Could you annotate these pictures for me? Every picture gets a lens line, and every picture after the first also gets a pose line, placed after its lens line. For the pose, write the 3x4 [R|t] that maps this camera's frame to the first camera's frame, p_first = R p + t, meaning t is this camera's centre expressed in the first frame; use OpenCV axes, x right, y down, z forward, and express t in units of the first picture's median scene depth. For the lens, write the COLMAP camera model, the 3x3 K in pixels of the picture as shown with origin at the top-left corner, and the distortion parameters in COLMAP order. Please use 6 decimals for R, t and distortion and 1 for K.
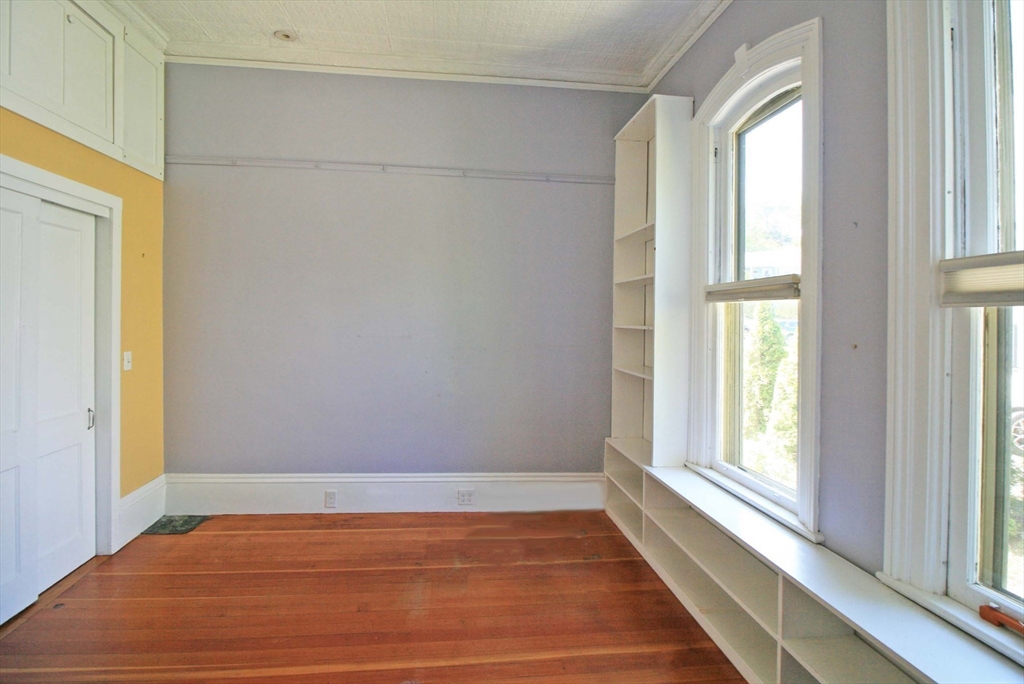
lens RADIAL K [[504.7, 0, 514.4], [0, 504.7, 294.4], [0, 0, 1]] dist [0.000967, -0.011248]
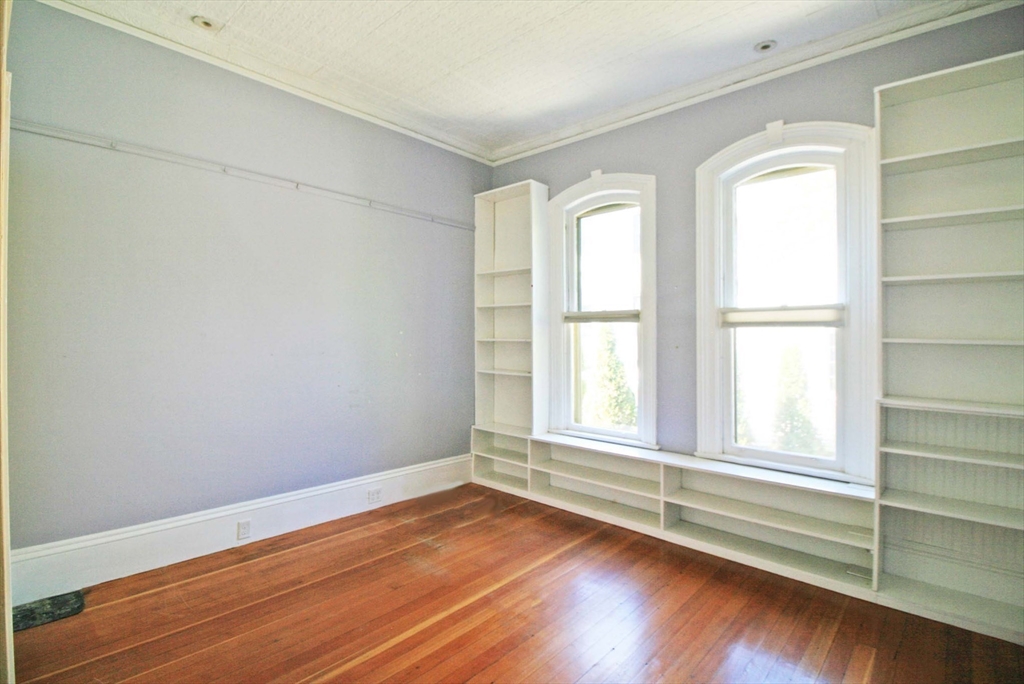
lens RADIAL K [[504.7, 0, 514.4], [0, 504.7, 294.4], [0, 0, 1]] dist [0.000967, -0.011248]
pose [[0.735005, 0.043938, 0.676637, -0.708787], [-0.026725, 0.999000, -0.035841, -0.011624], [-0.677535, 0.008260, 0.735444, -0.035614]]
